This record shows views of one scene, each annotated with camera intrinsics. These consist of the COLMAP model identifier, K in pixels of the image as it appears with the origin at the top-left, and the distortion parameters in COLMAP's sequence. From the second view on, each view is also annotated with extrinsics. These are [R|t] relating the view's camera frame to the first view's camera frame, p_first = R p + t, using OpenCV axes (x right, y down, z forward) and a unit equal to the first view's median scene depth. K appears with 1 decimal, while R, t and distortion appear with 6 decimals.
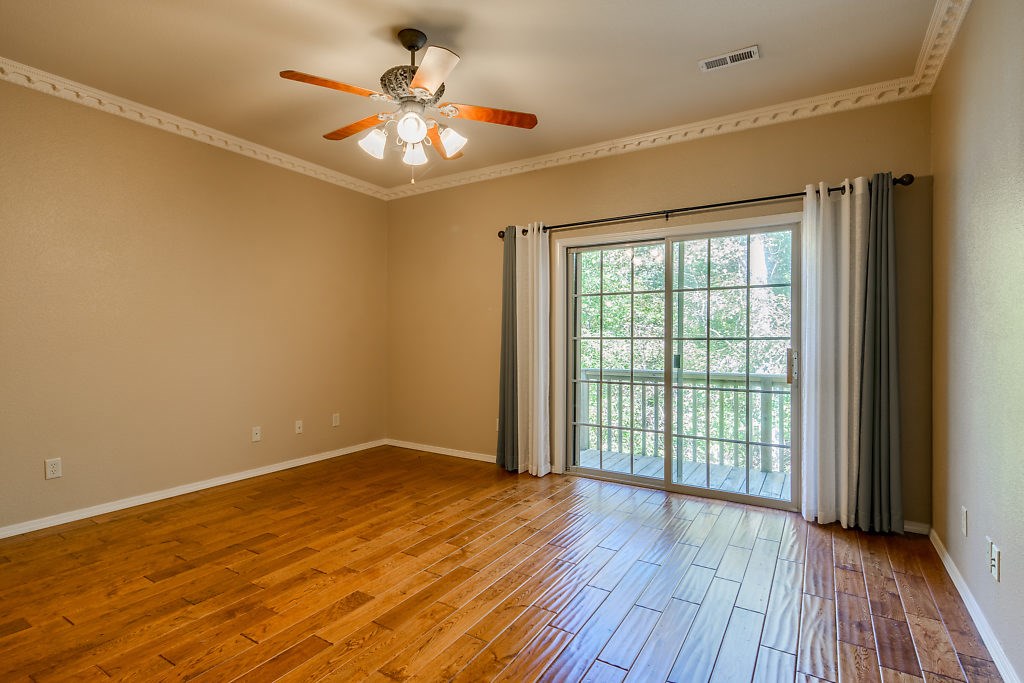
lens RADIAL K [[500.4, 0, 513.0], [0, 500.4, 337.1], [0, 0, 1]] dist [0.002247, -0.000214]
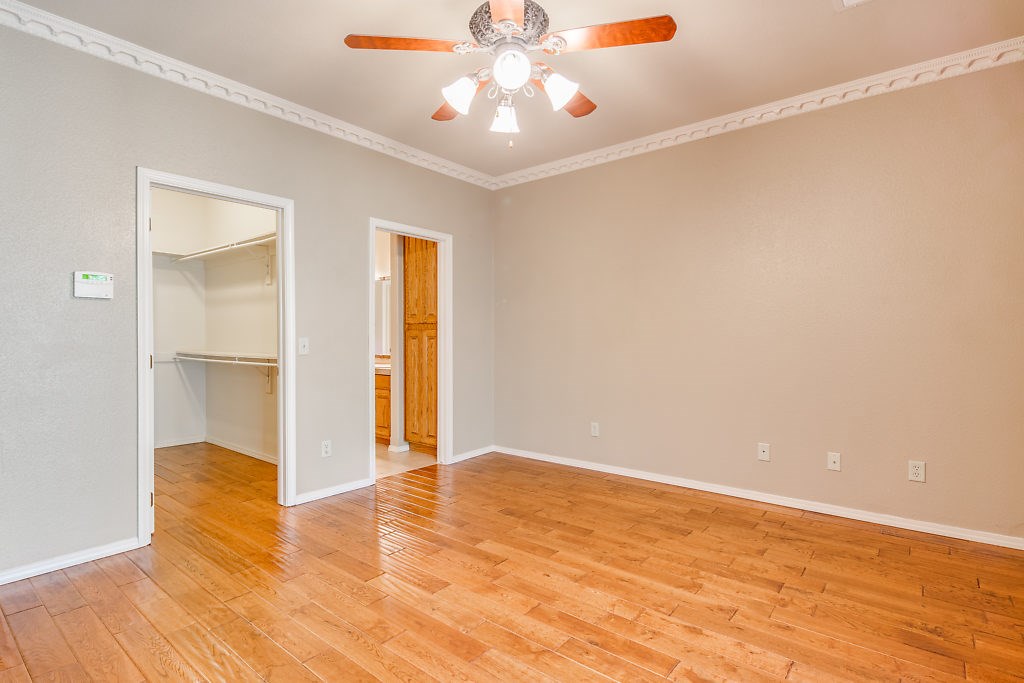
lens RADIAL K [[500.4, 0, 513.0], [0, 500.4, 337.1], [0, 0, 1]] dist [0.002247, -0.000214]
pose [[-0.121451, 0.001125, -0.992597, 0.555112], [-0.000531, 0.999999, 0.001199, -0.003377], [0.992597, 0.000672, -0.121450, 0.995540]]
